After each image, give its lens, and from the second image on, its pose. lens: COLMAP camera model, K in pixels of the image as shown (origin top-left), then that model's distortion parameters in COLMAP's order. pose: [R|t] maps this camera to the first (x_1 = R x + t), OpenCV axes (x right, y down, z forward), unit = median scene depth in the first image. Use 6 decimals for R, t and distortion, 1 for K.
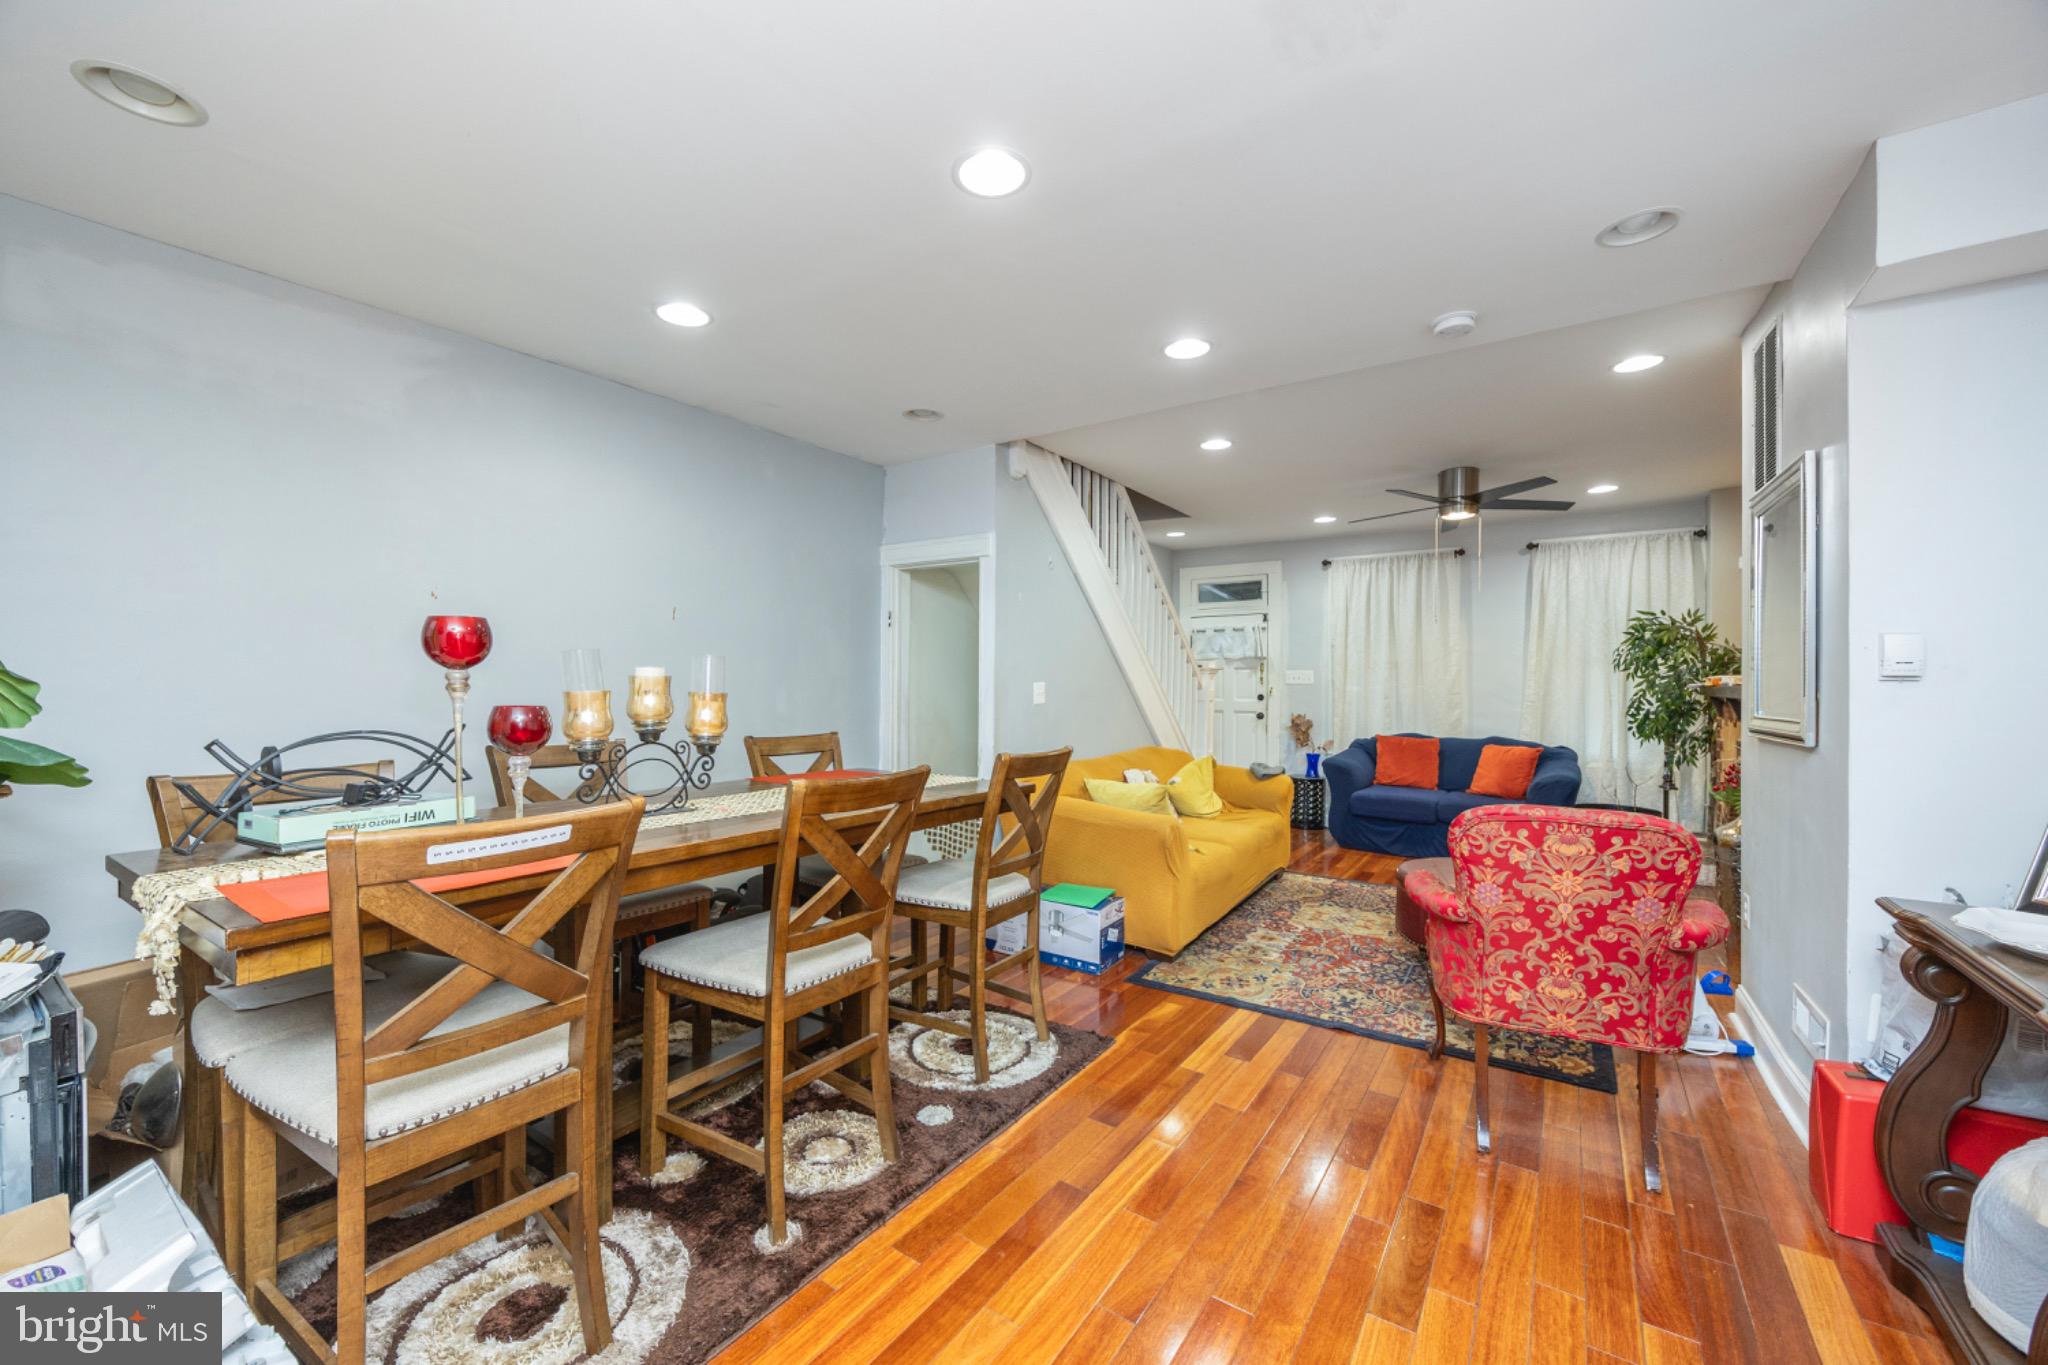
lens RADIAL K [[787.5, 0, 1017.1], [0, 787.5, 686.7], [0, 0, 1]] dist [-0.005676, -0.000753]
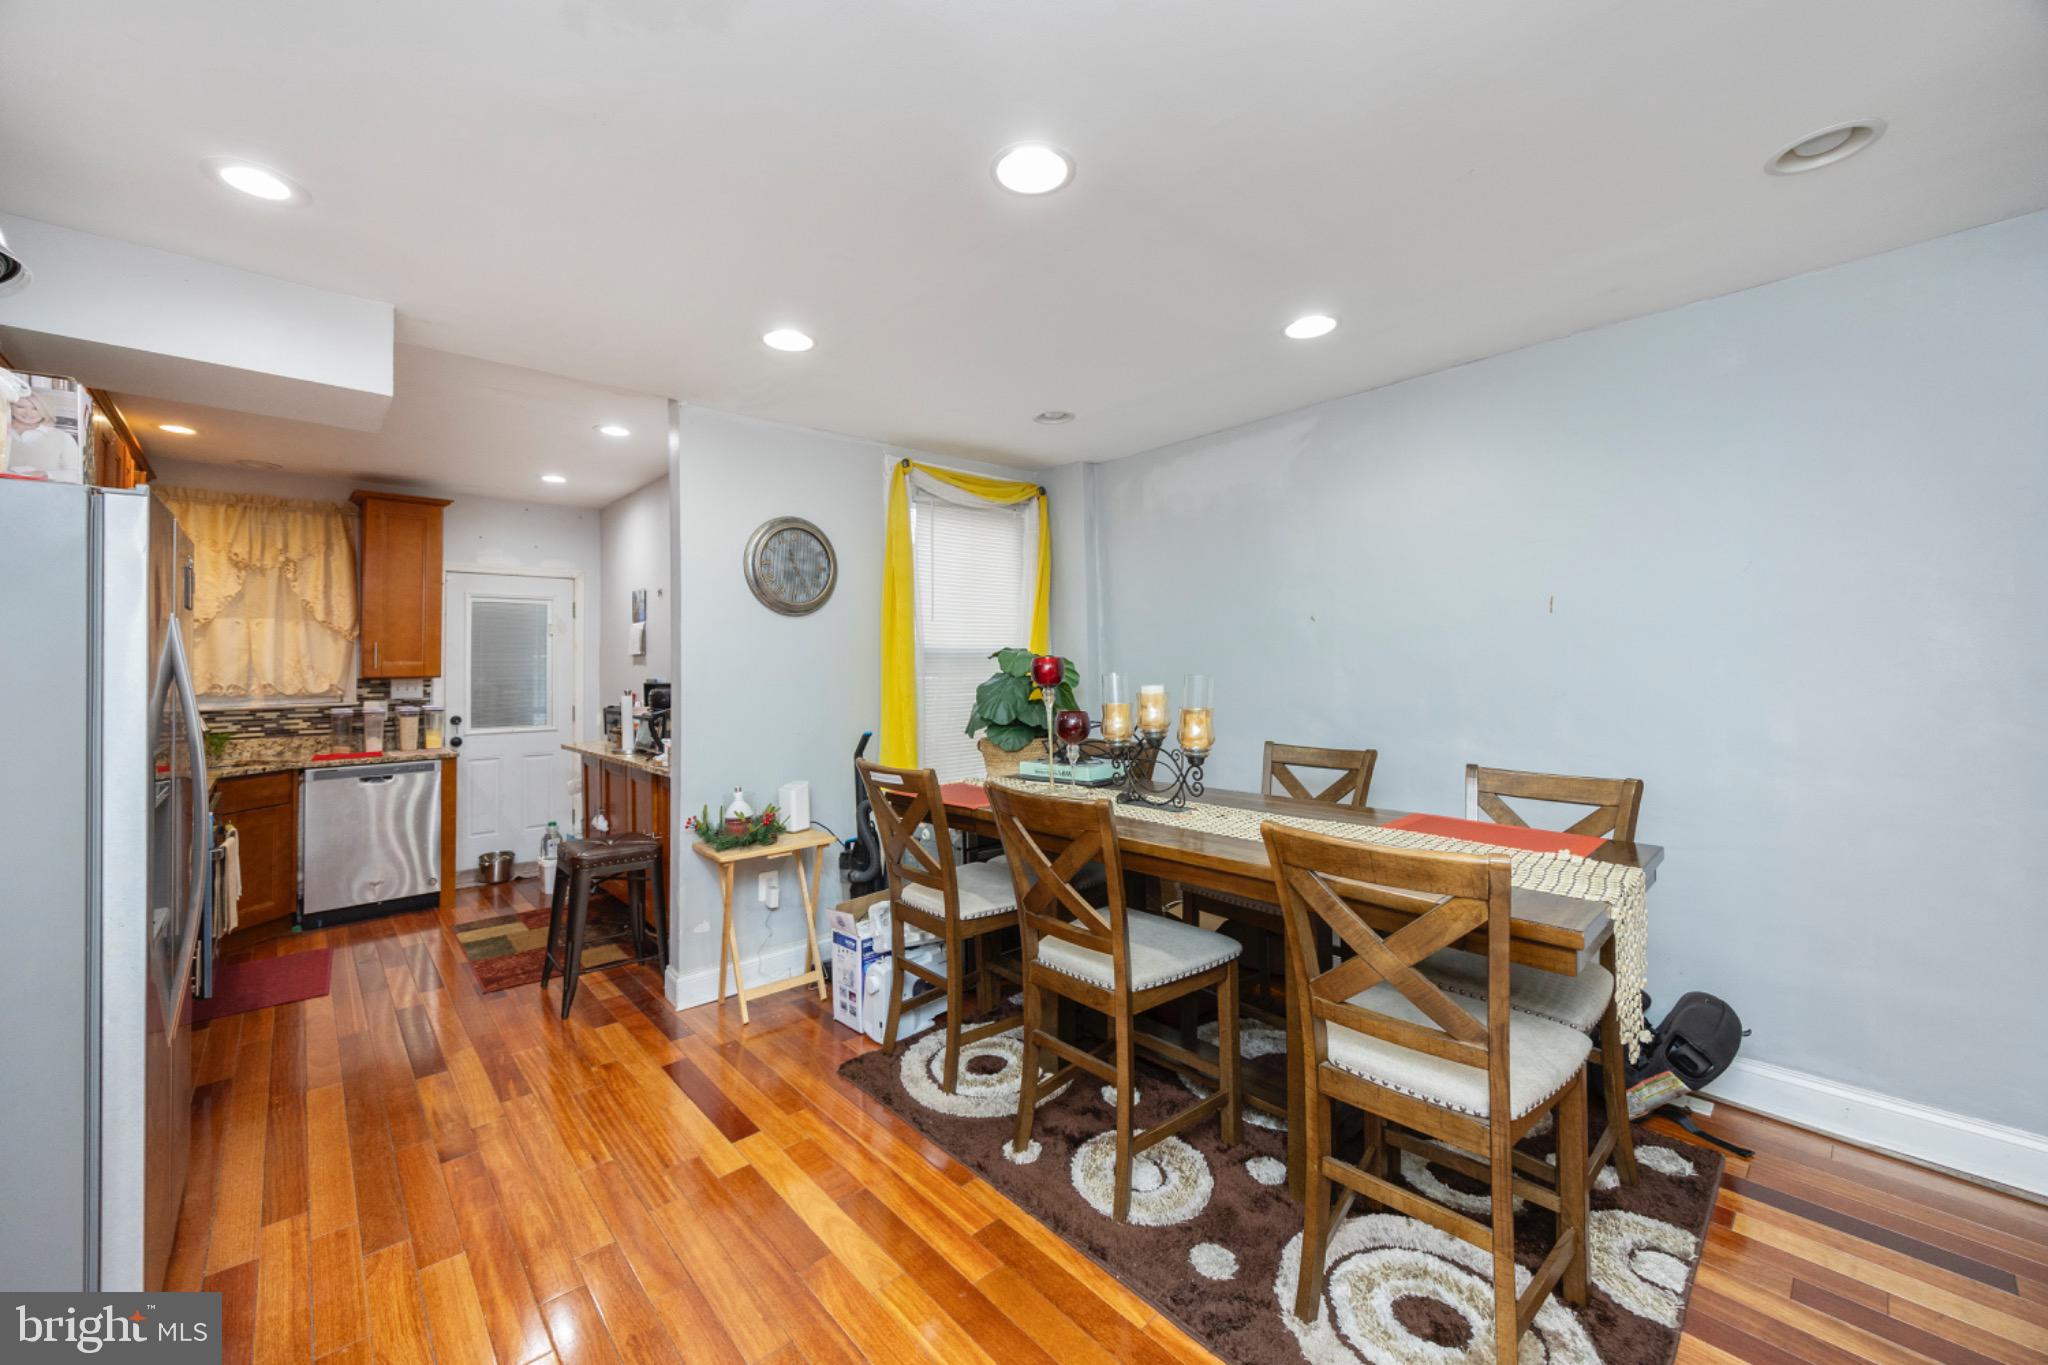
lens RADIAL K [[787.5, 0, 1025.4], [0, 787.5, 648.0], [0, 0, 1]] dist [-0.005676, -0.000753]
pose [[-0.219537, -0.026090, -0.975255, 0.289831], [0.004252, 0.999607, -0.027699, -0.018928], [0.975595, -0.010228, -0.219340, 0.400076]]
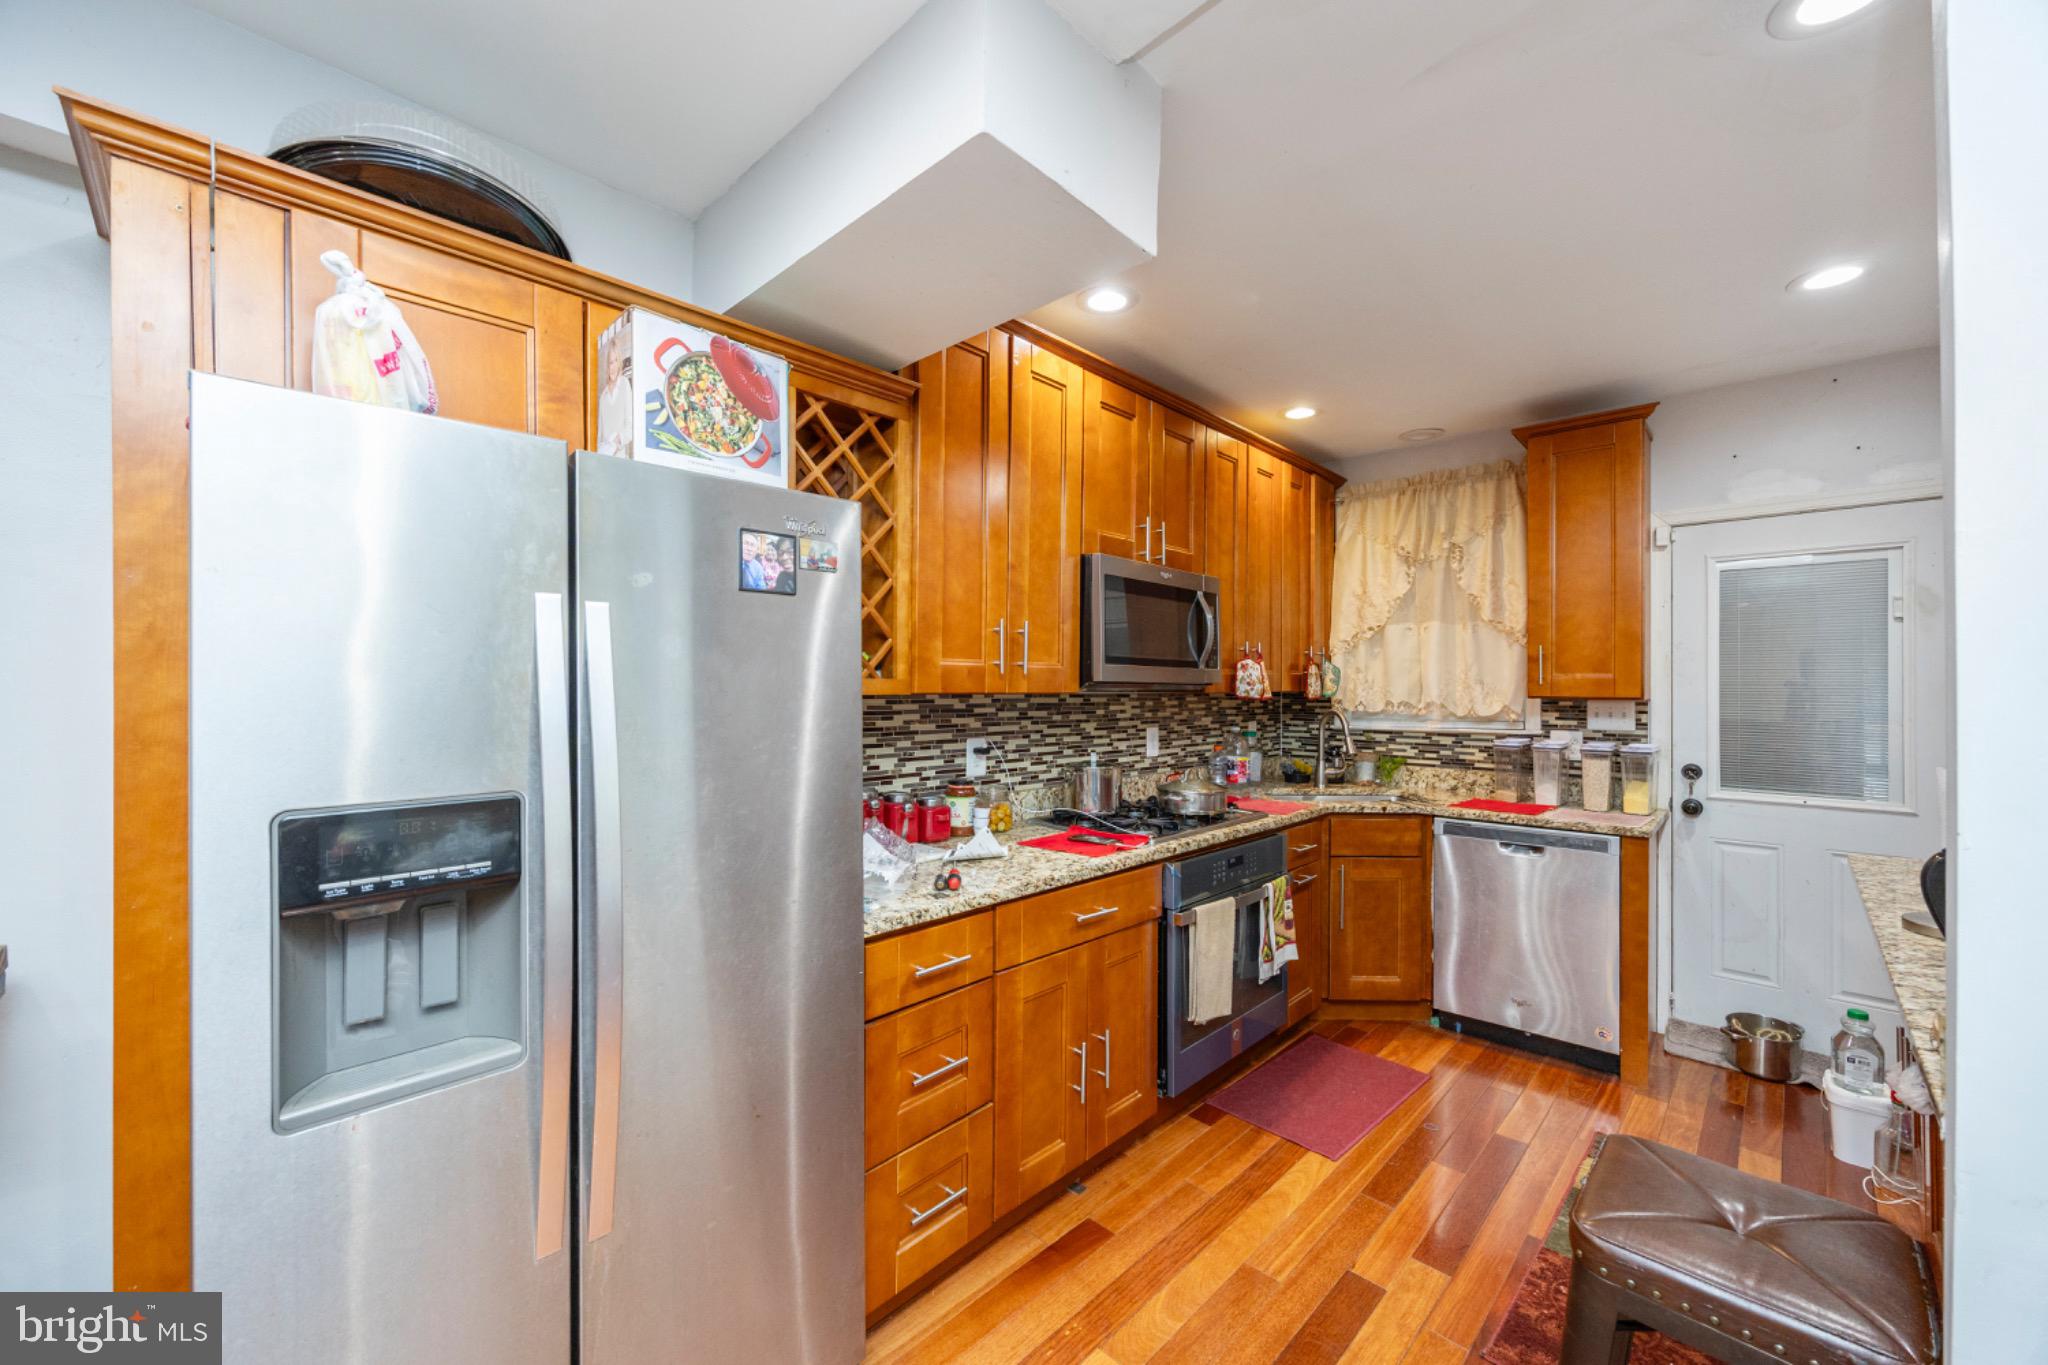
lens RADIAL K [[787.5, 0, 1011.7], [0, 787.5, 683.9], [0, 0, 1]] dist [-0.005676, -0.000753]
pose [[-0.983854, -0.013982, 0.178427, -0.085298], [-0.013479, 0.999901, 0.004035, -0.020429], [-0.178466, 0.001565, -0.983945, 0.177165]]
